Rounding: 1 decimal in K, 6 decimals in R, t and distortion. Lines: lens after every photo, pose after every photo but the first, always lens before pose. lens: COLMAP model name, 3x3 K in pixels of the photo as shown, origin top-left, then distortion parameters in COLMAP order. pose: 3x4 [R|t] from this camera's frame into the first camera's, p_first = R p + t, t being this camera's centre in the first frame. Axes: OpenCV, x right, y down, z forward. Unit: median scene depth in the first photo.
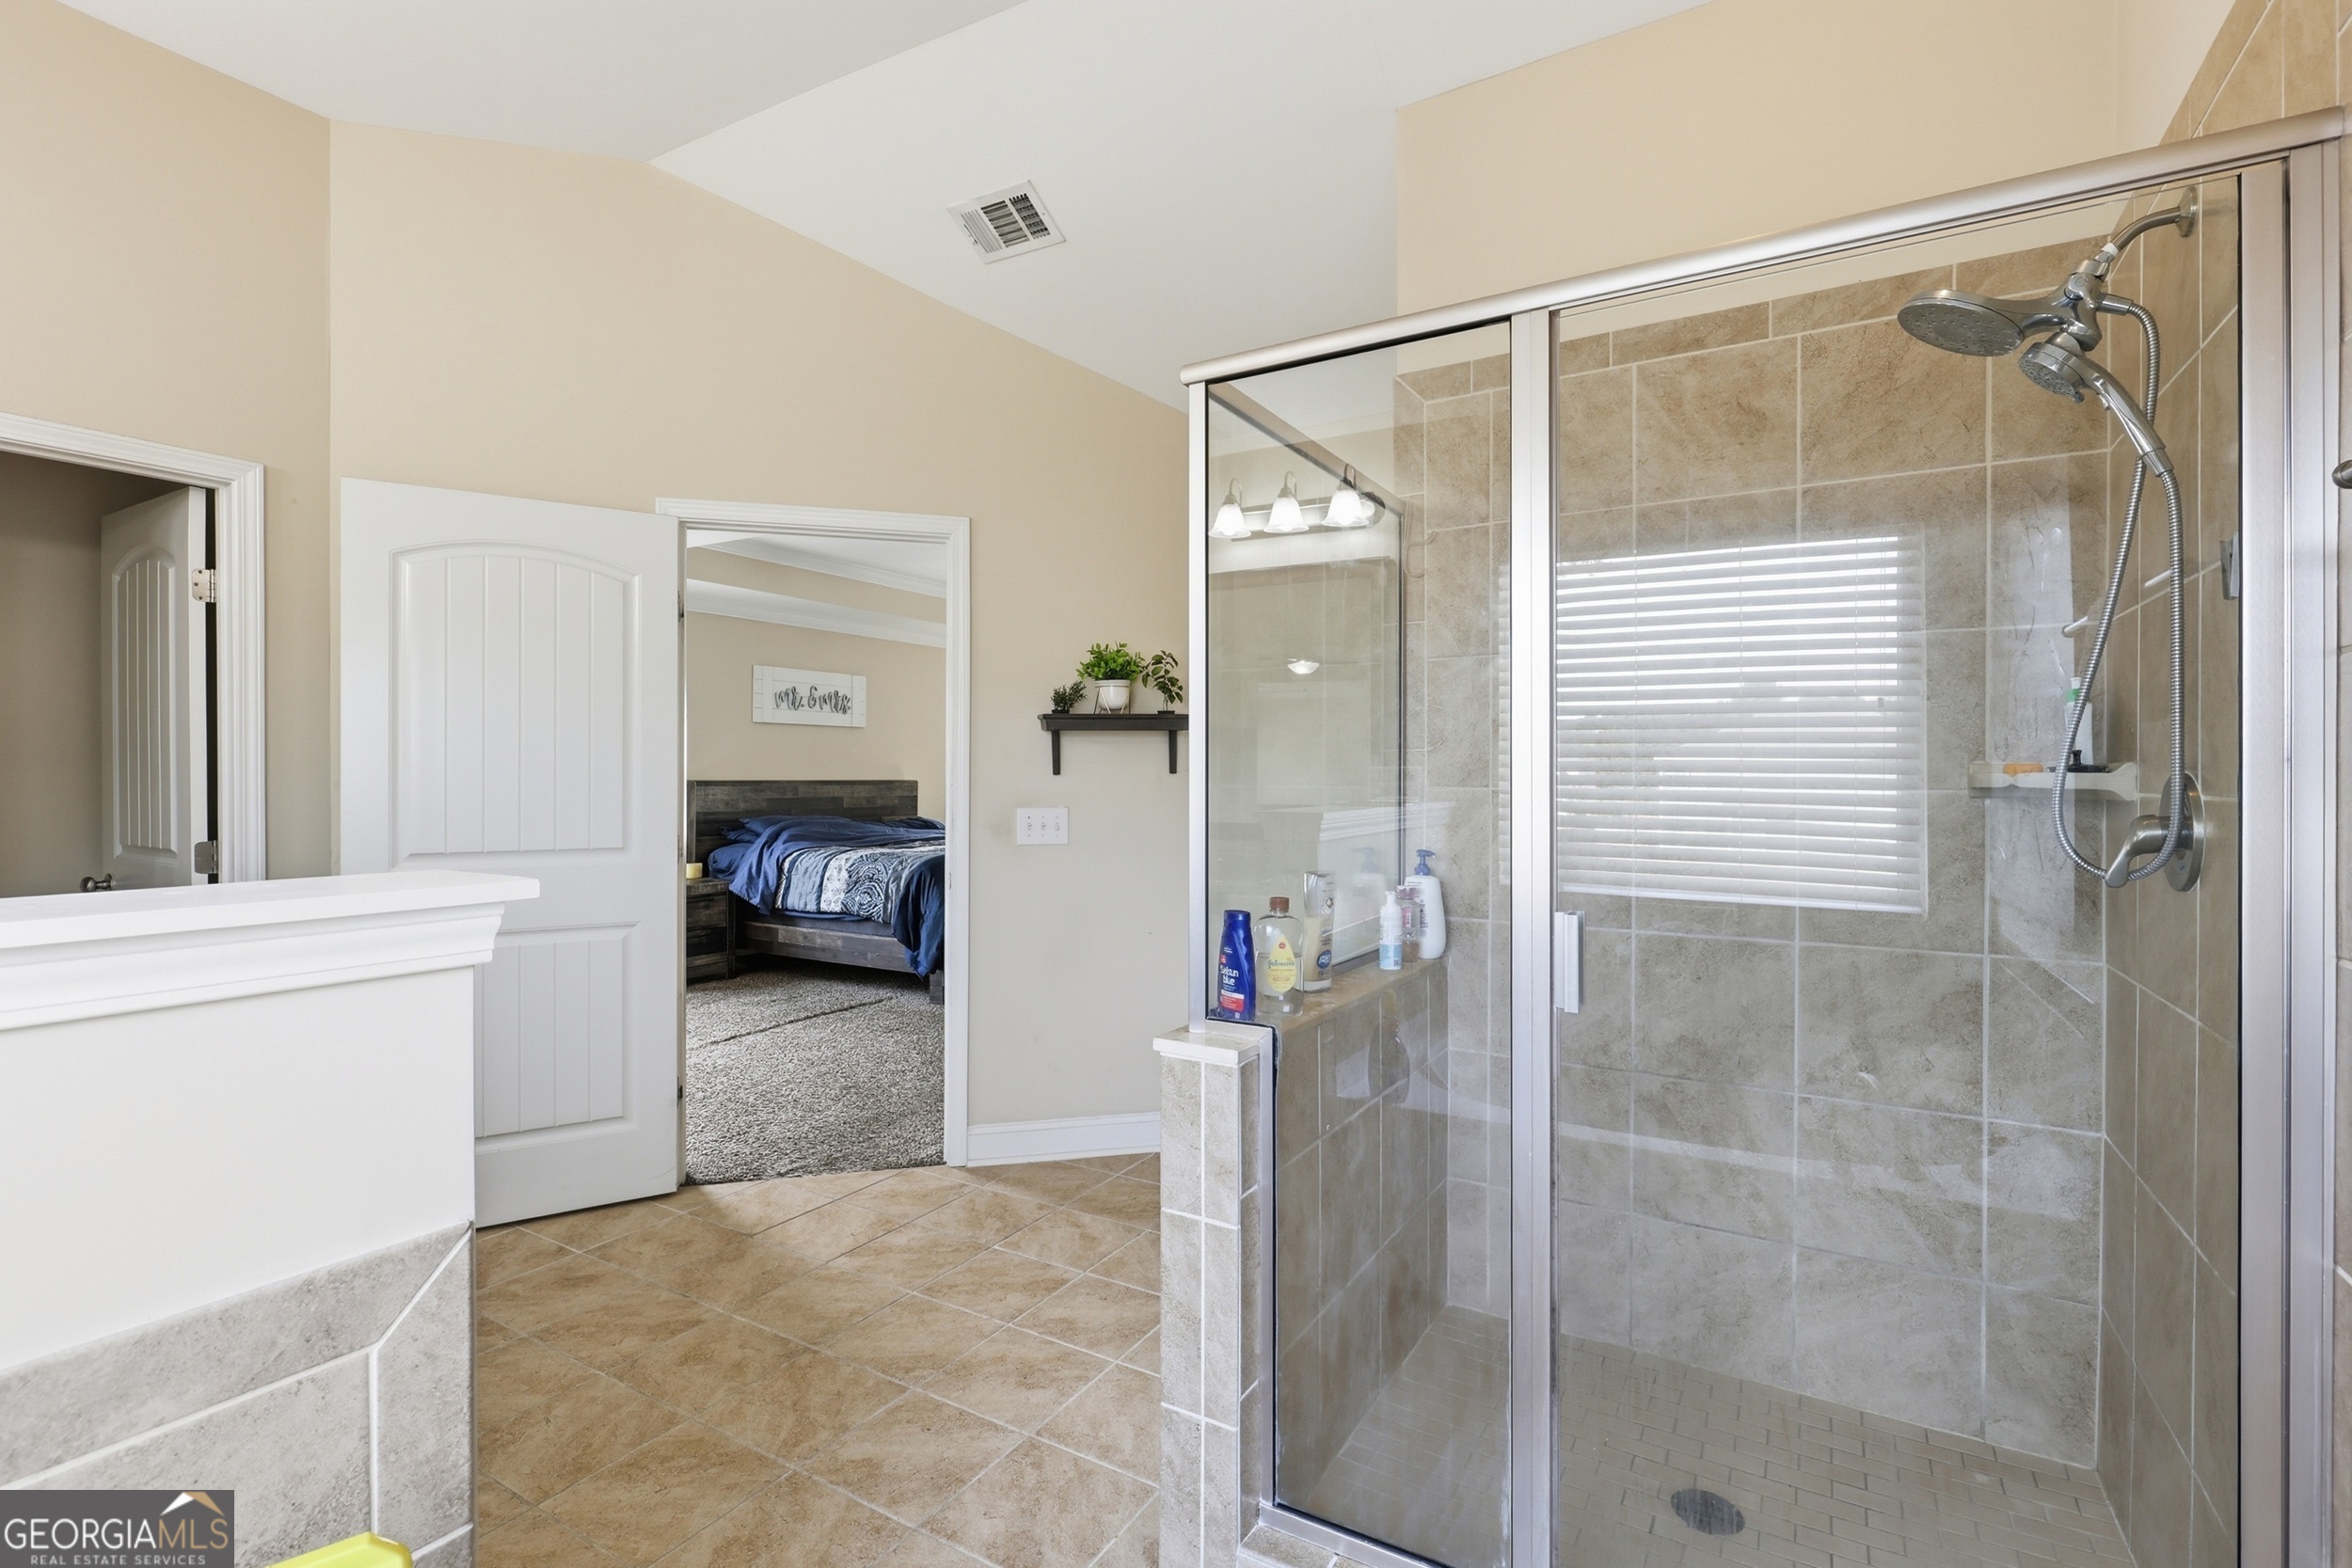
lens RADIAL K [[1070.1, 0, 1180.6], [0, 1070.1, 777.2], [0, 0, 1]] dist [0.000056, -0.000464]
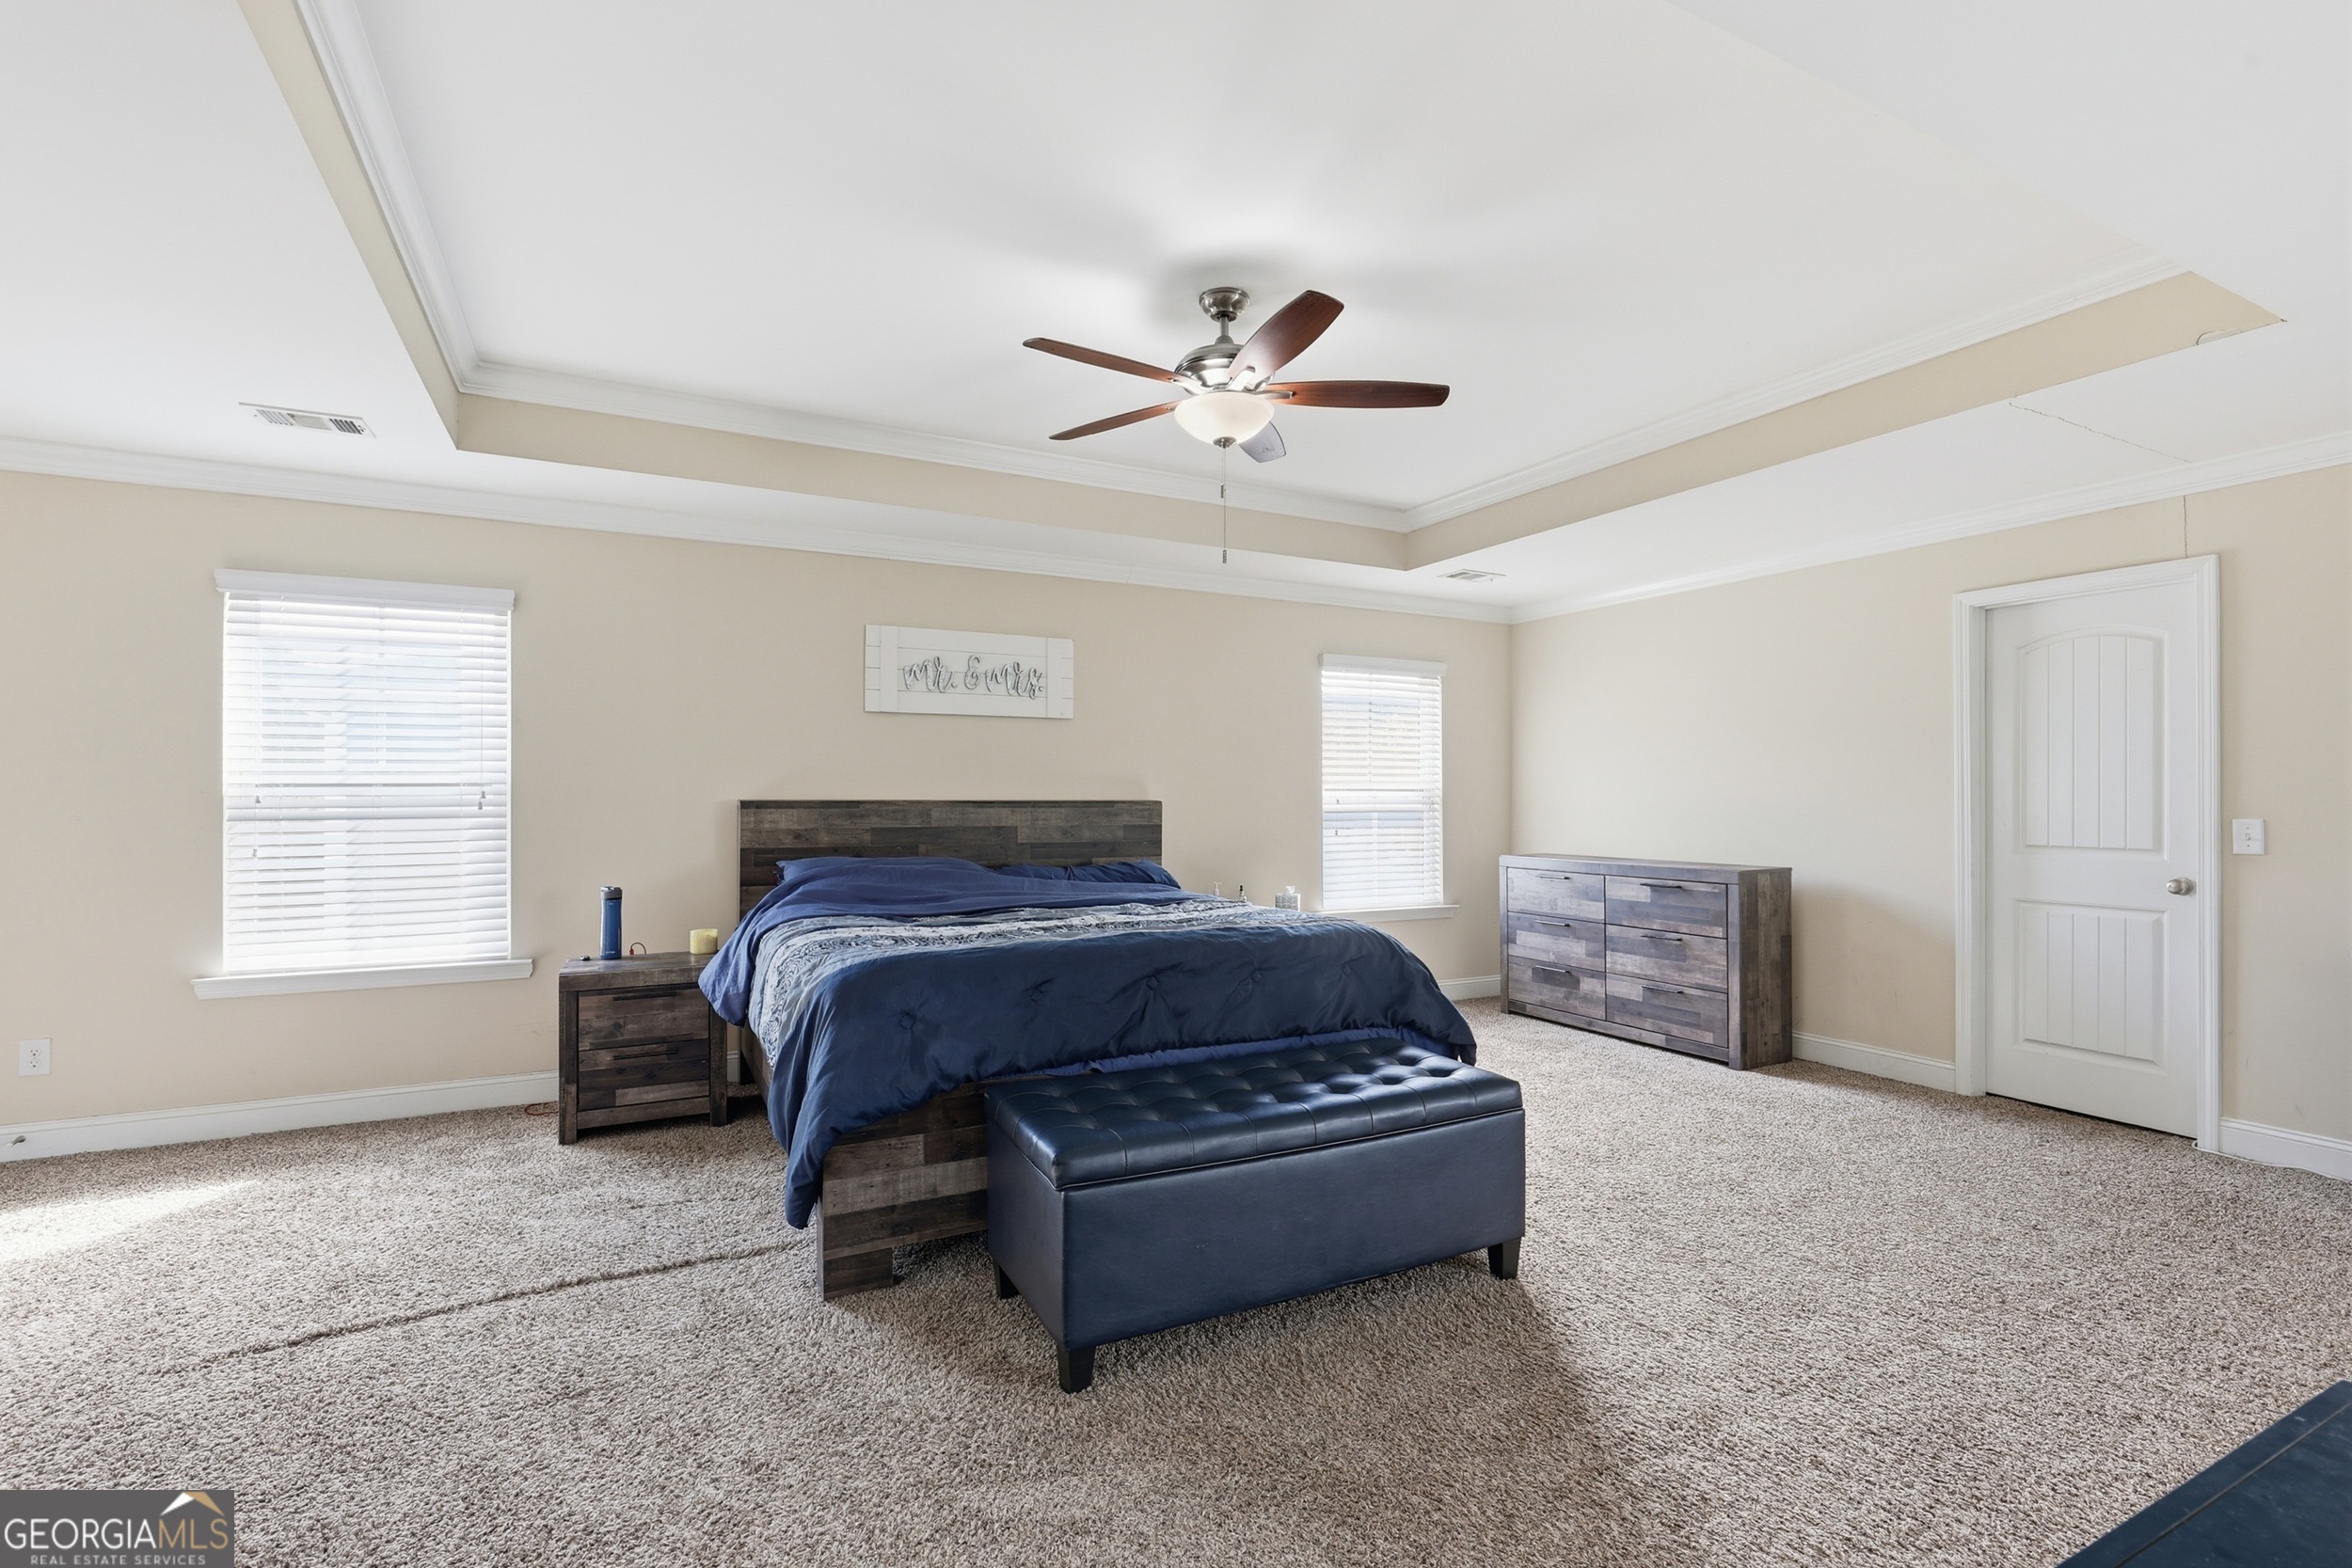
lens RADIAL K [[1070.1, 0, 1177.5], [0, 1070.1, 786.3], [0, 0, 1]] dist [0.000056, -0.000464]
pose [[0.852781, -0.005460, -0.522241, 0.103195], [-0.001488, 0.999916, -0.012884, 0.002594], [0.522267, 0.011764, 0.852701, 0.513923]]
